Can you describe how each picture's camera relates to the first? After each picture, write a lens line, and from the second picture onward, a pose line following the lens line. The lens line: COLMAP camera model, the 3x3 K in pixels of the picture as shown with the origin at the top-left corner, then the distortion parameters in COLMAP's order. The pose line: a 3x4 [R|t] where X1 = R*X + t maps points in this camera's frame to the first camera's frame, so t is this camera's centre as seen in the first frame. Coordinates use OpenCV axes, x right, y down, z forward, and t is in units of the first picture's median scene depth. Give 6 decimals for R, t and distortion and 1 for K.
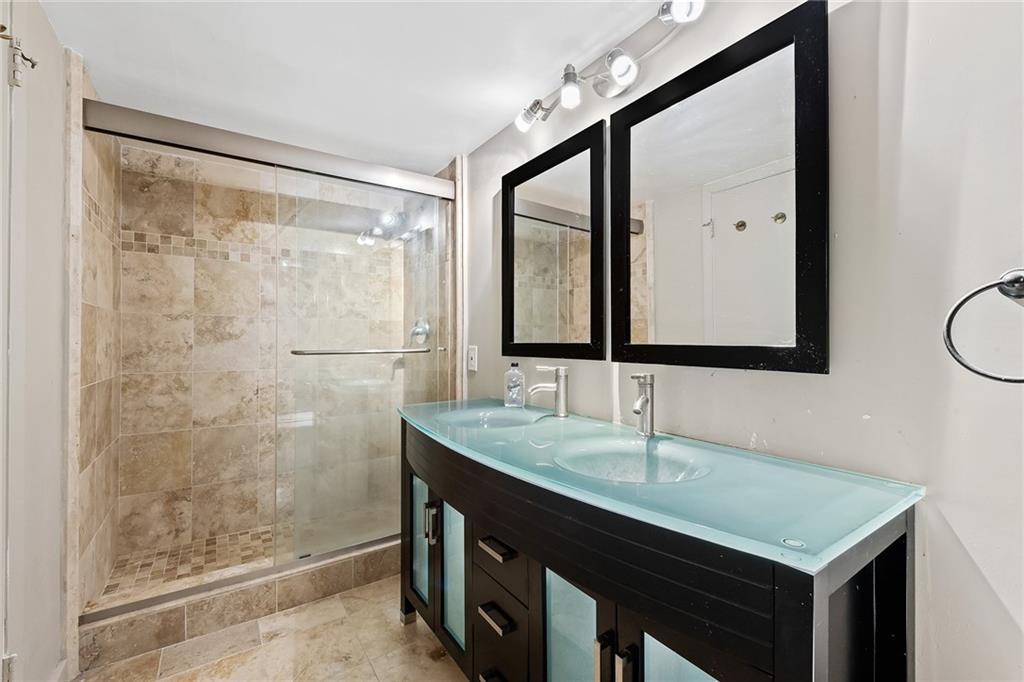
lens RADIAL K [[444.0, 0, 510.9], [0, 444.0, 340.2], [0, 0, 1]] dist [0.001972, 0.000032]
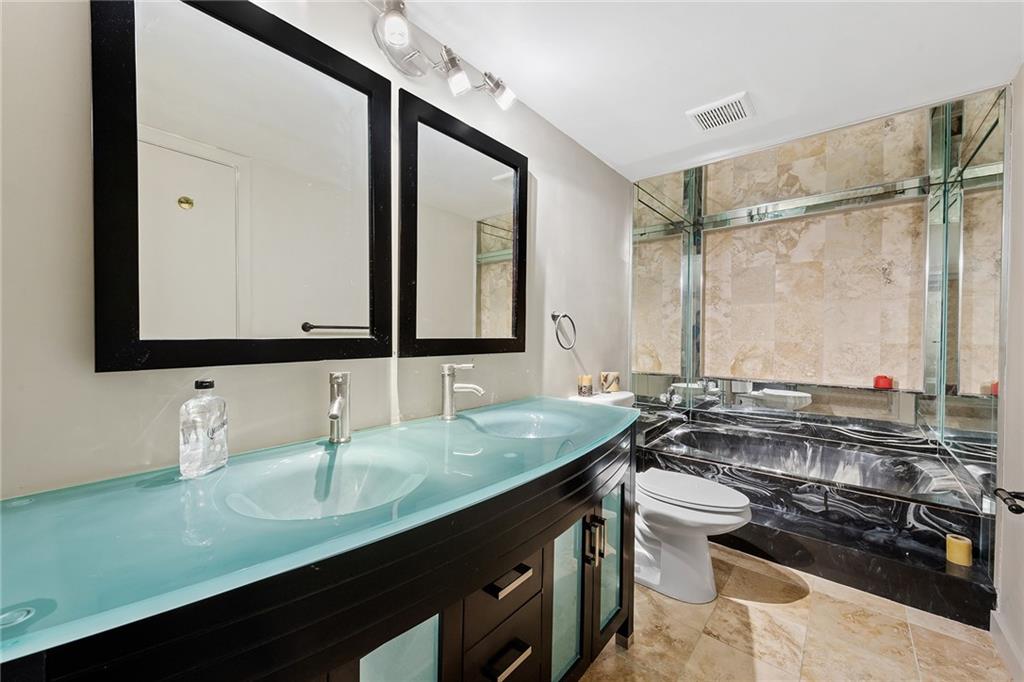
lens RADIAL K [[397.1, 0, 510.6], [0, 397.1, 339.9], [0, 0, 1]] dist [0.012777, -0.003644]
pose [[-0.265362, -0.016754, 0.964003, -0.631753], [-0.005454, 0.999859, 0.015876, -0.003102], [-0.964133, -0.001045, -0.265416, 0.993156]]
